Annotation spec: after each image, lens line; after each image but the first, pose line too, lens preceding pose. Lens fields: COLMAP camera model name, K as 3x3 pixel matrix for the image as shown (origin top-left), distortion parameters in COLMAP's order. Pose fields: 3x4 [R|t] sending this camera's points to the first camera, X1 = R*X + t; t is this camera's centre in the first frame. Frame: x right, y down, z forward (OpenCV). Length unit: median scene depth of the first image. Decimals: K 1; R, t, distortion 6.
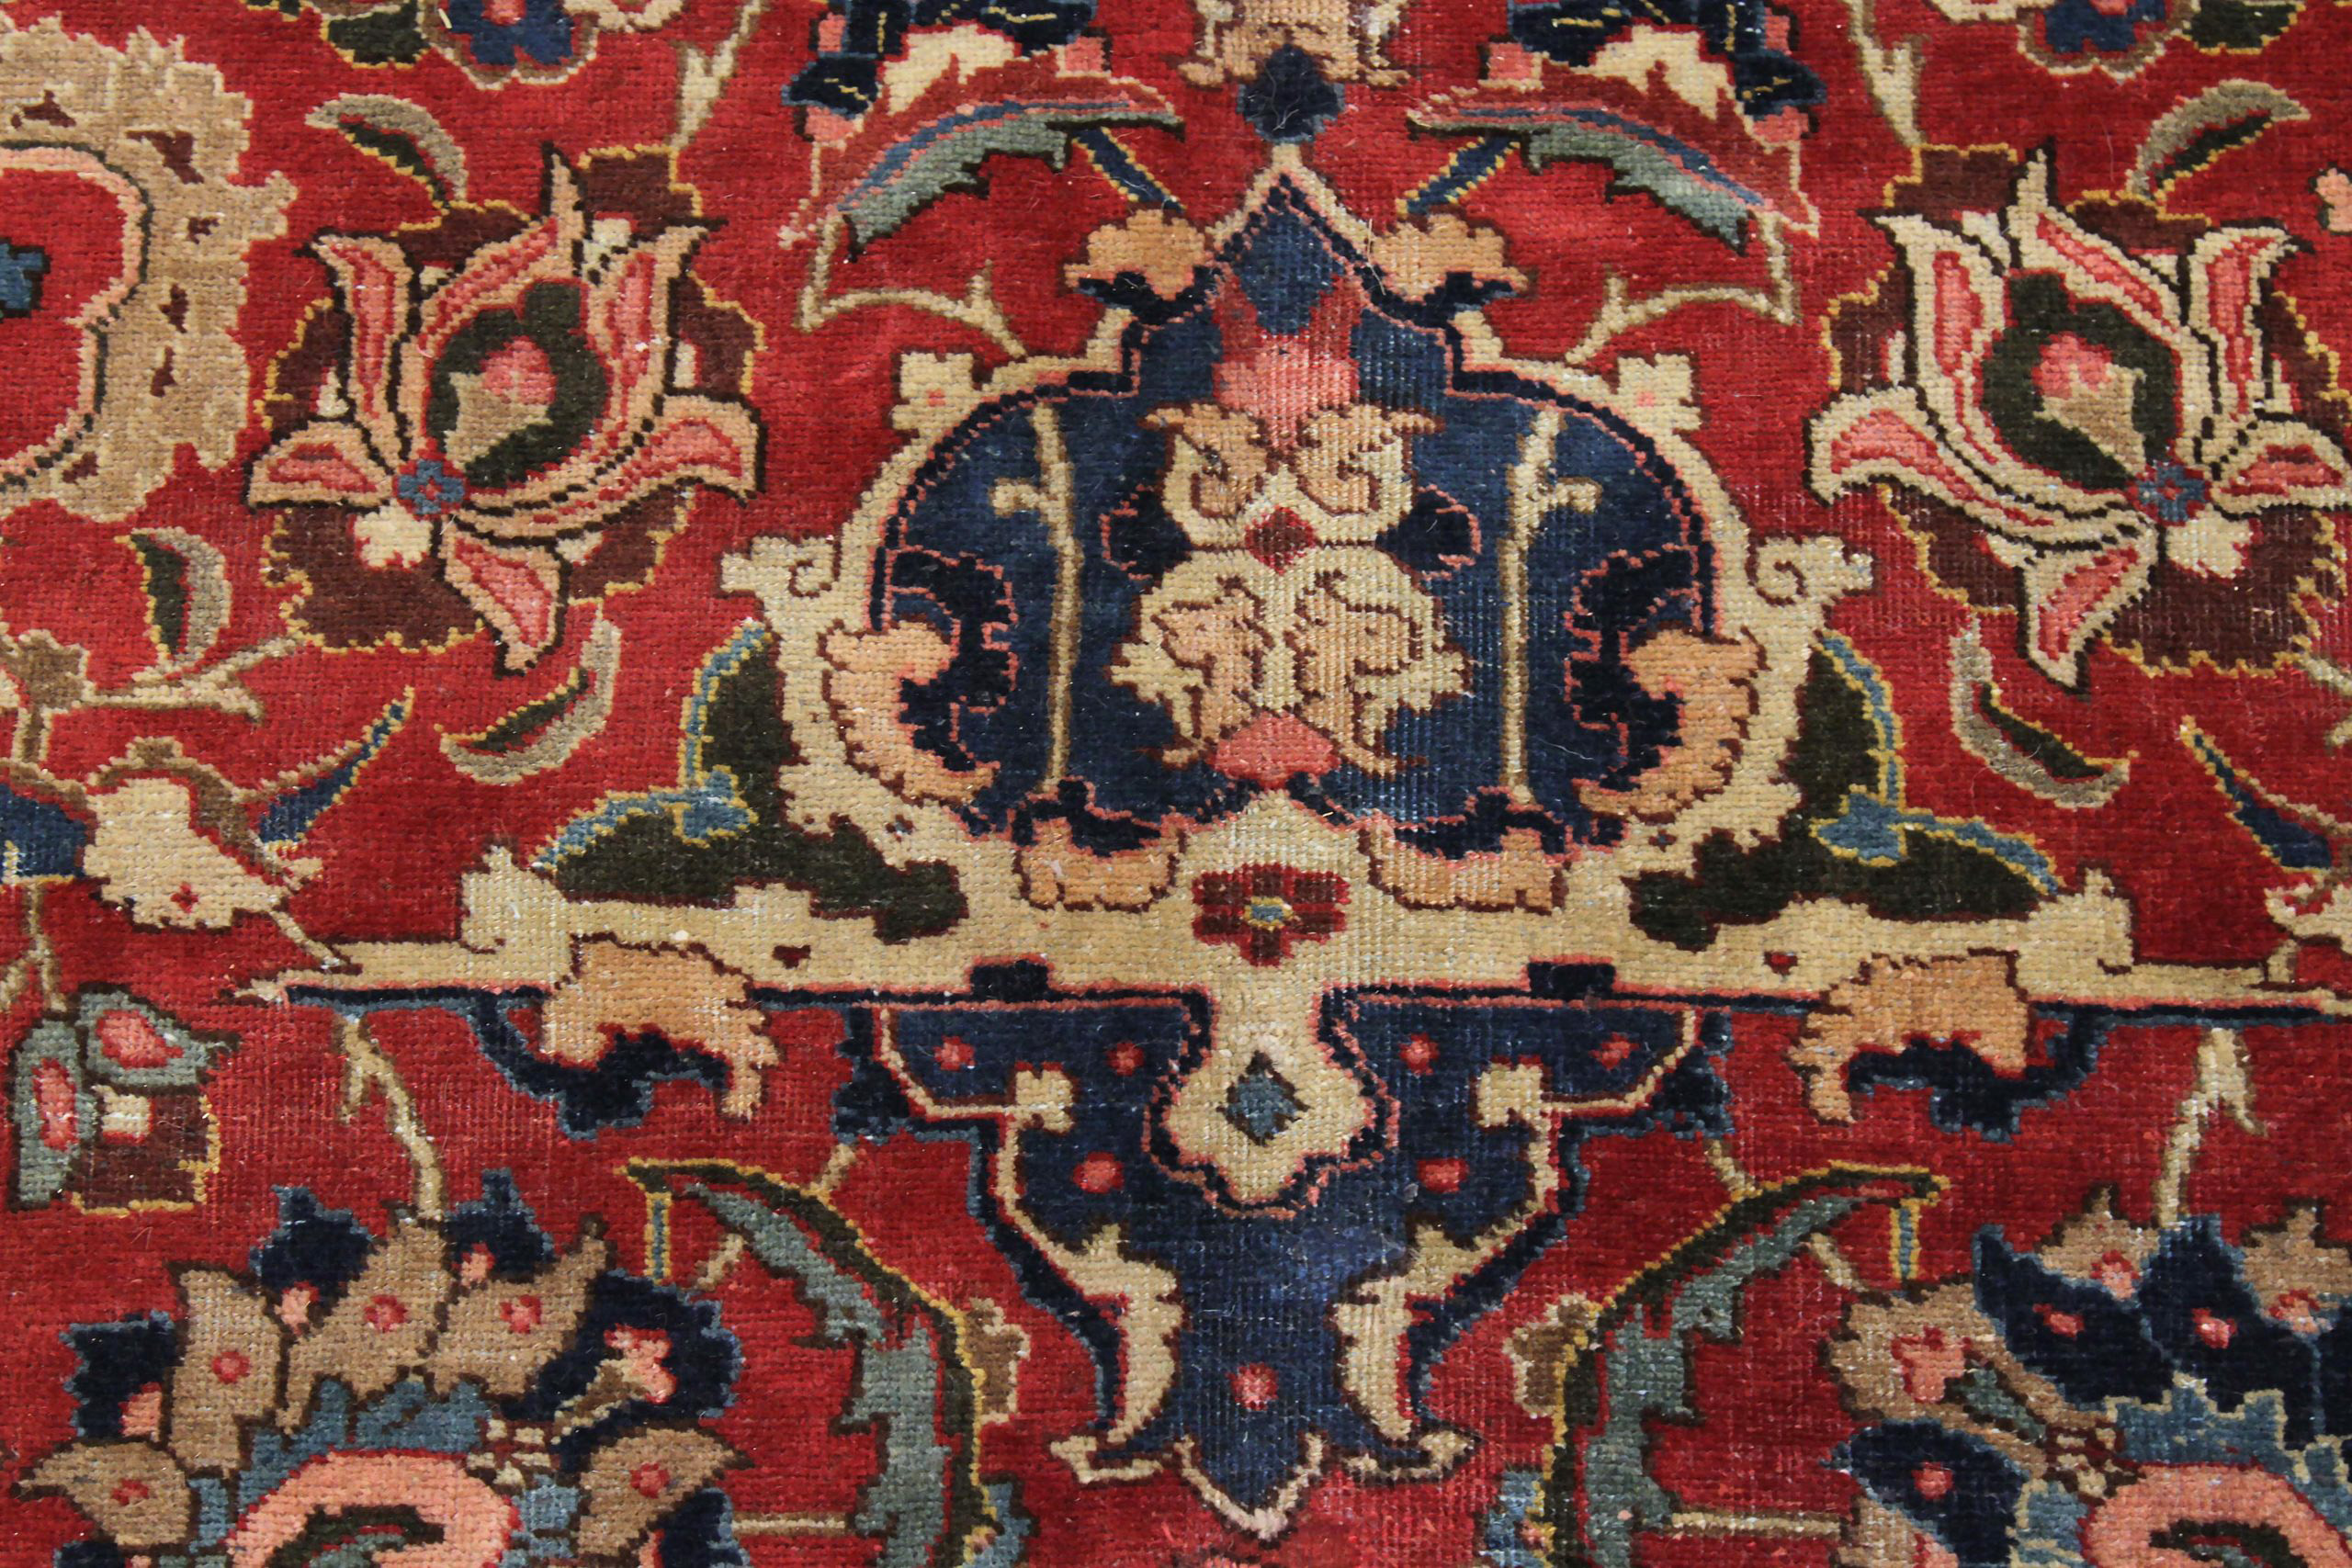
lens RADIAL K [[4566.9, 0, 1176.0], [0, 4566.9, 784.0], [0, 0, 1]] dist [0.078562, -0.073898]
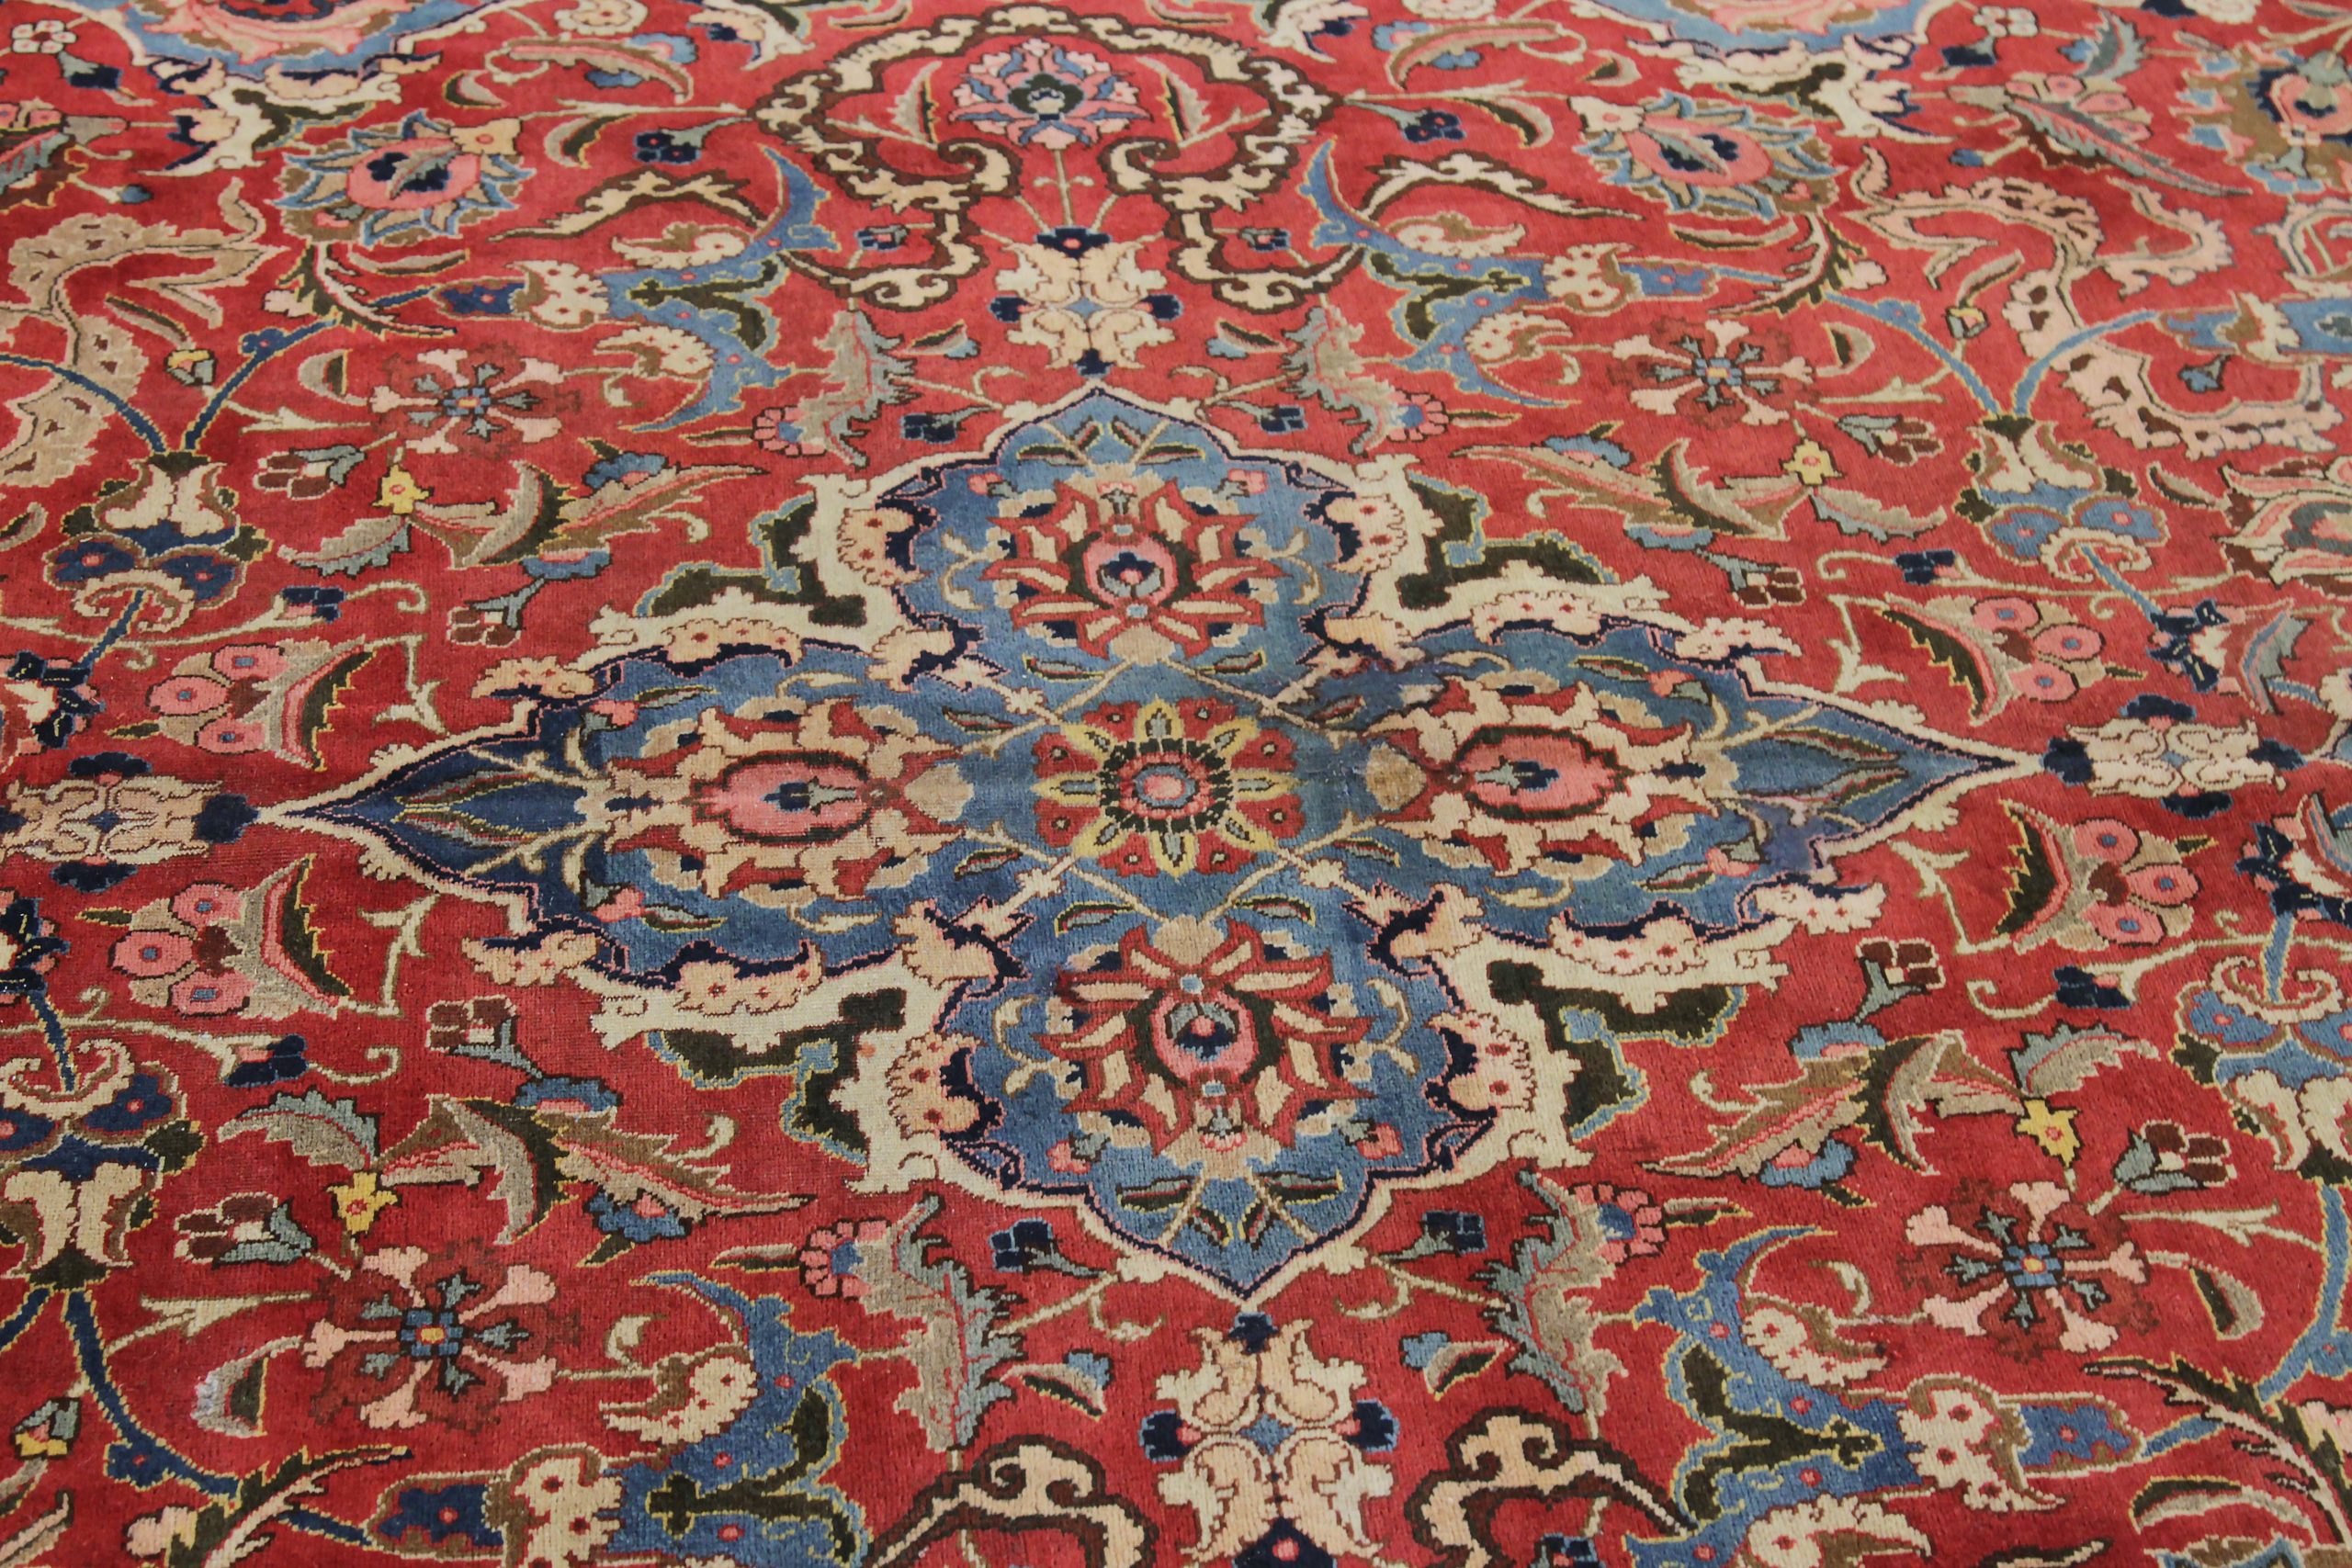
lens RADIAL K [[4566.9, 0, 1176.0], [0, 4566.9, 784.0], [0, 0, 1]] dist [0.078562, -0.073898]
pose [[0.118942, 0.649213, -0.751249, 1.420492], [-0.969526, 0.239148, 0.053166, -0.703952], [0.214176, 0.722032, 0.657874, -0.054910]]
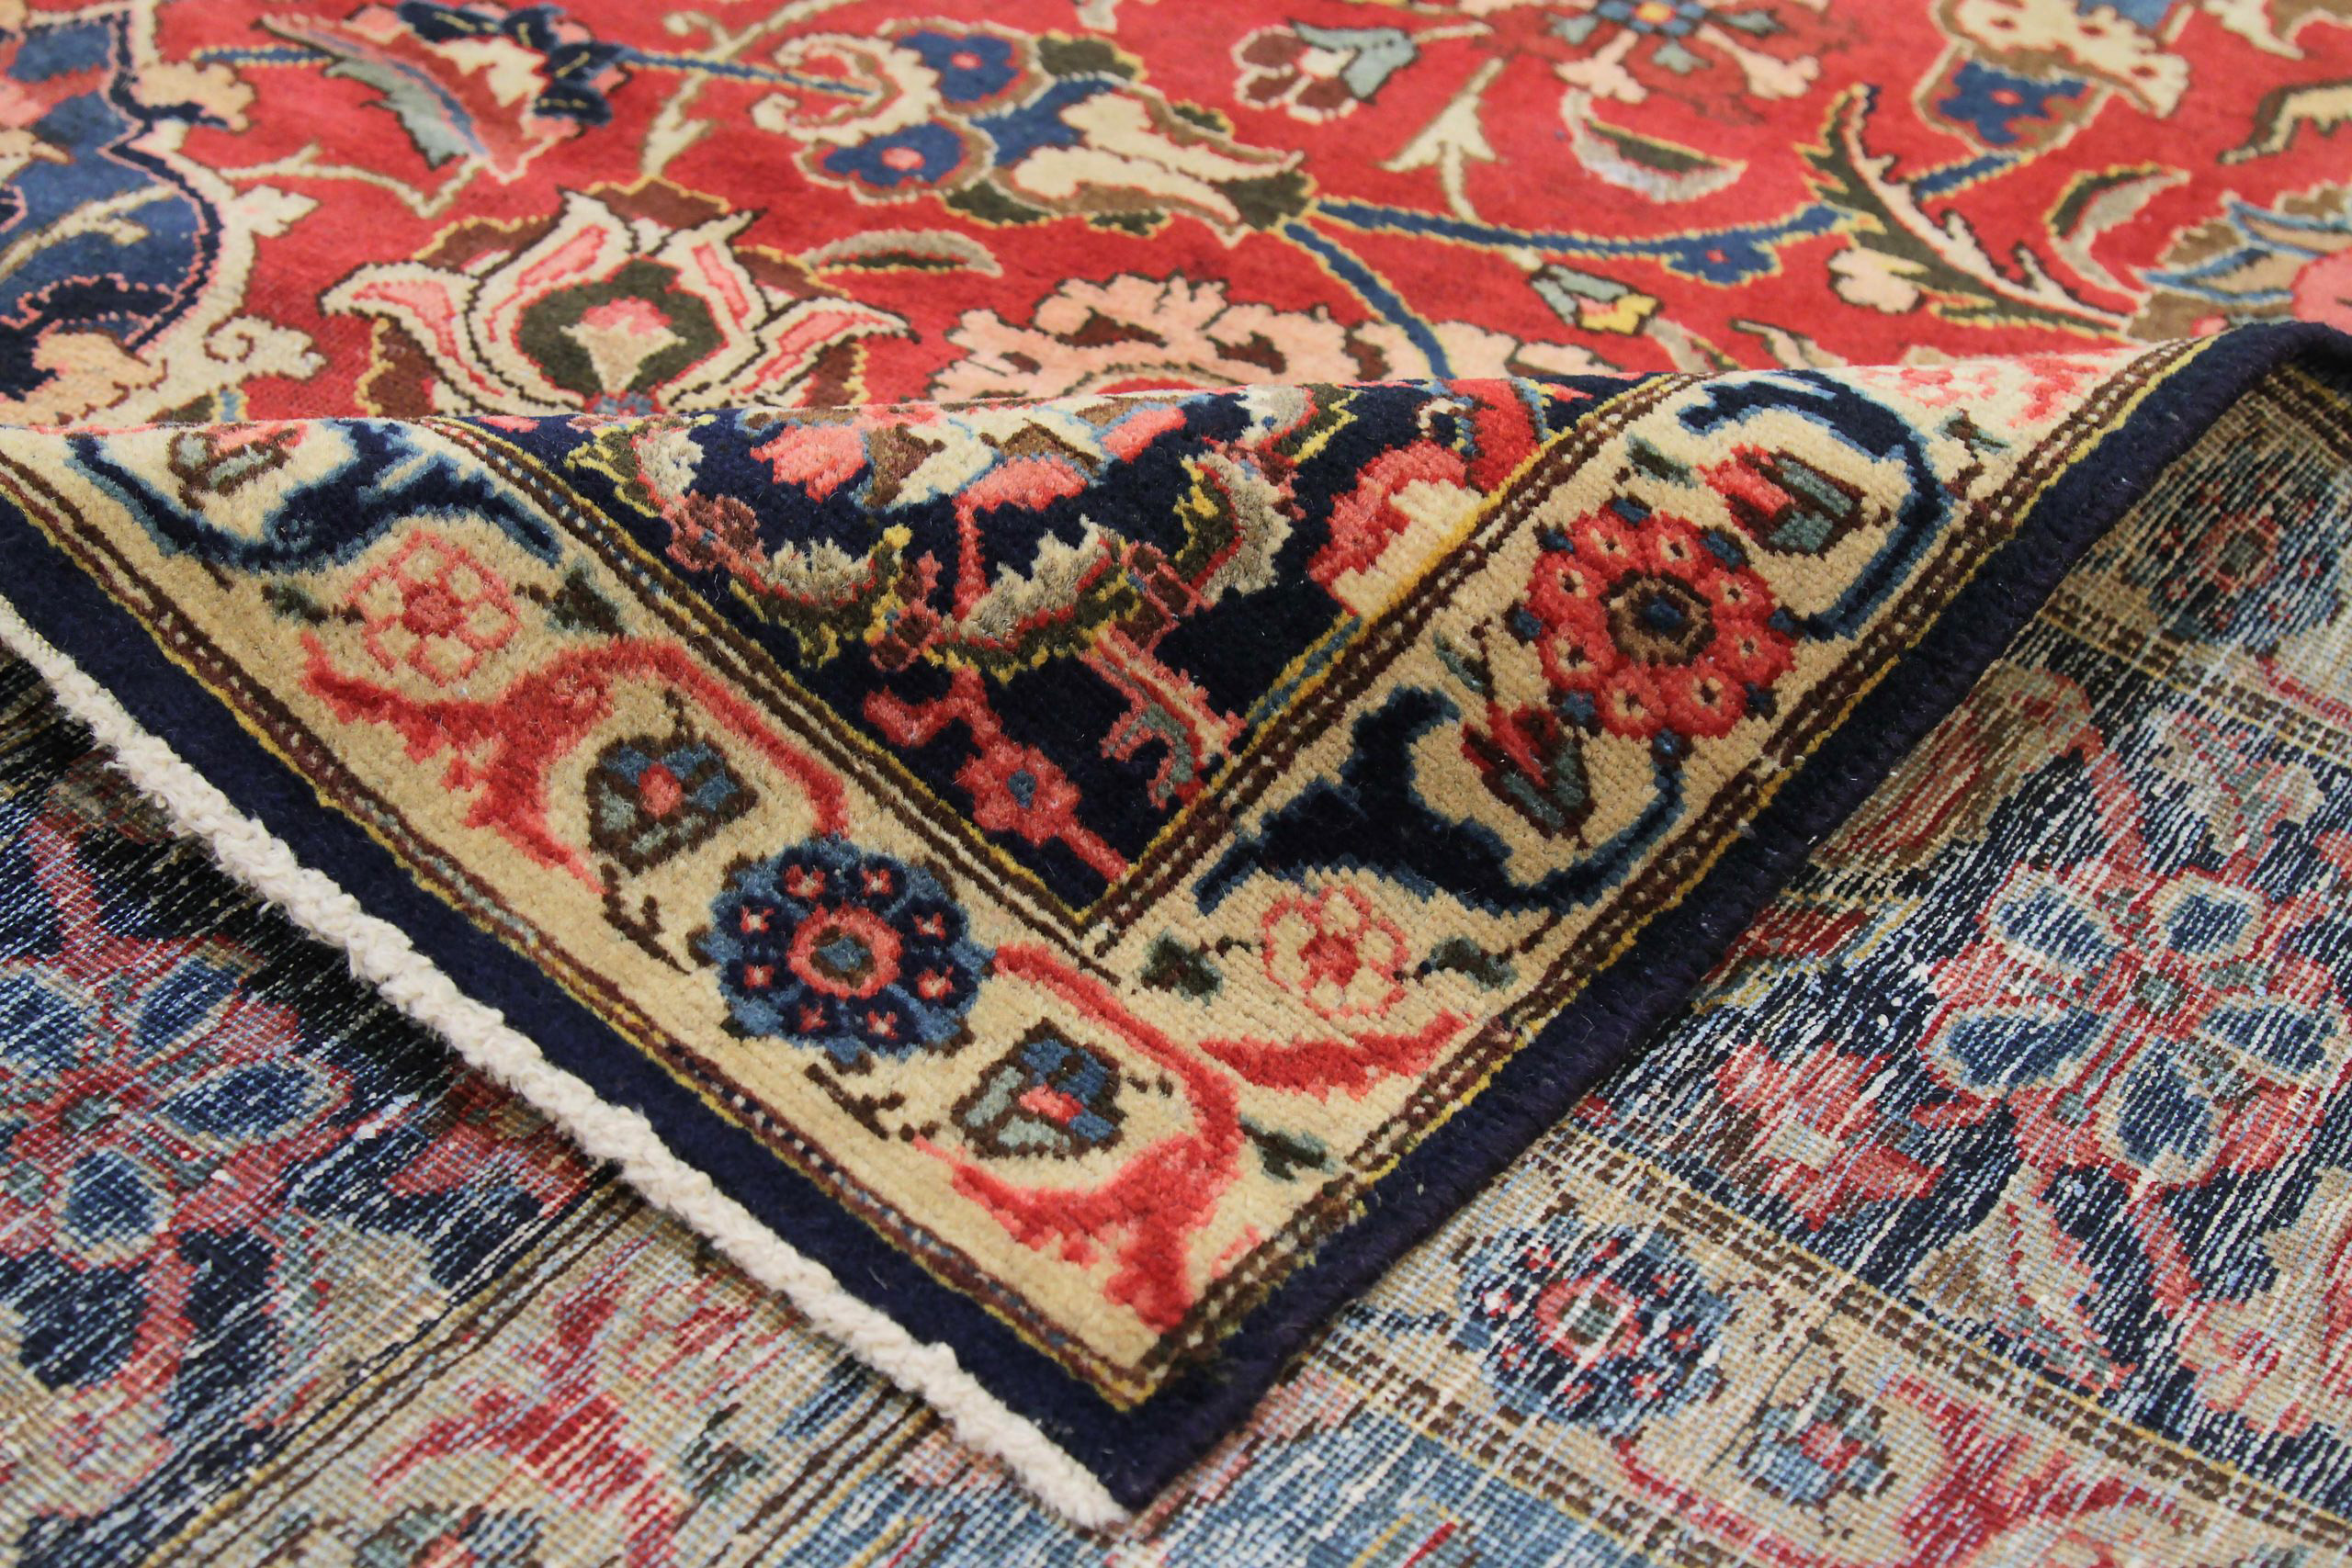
lens RADIAL K [[3506.6, 0, 1176.0], [0, 3506.6, 784.0], [0, 0, 1]] dist [-0.023332, -0.061930]
pose [[0.885454, 0.383180, -0.262955, 0.523310], [-0.464696, 0.736618, -0.491377, 0.281512], [0.005412, 0.557286, 0.830303, 0.460360]]
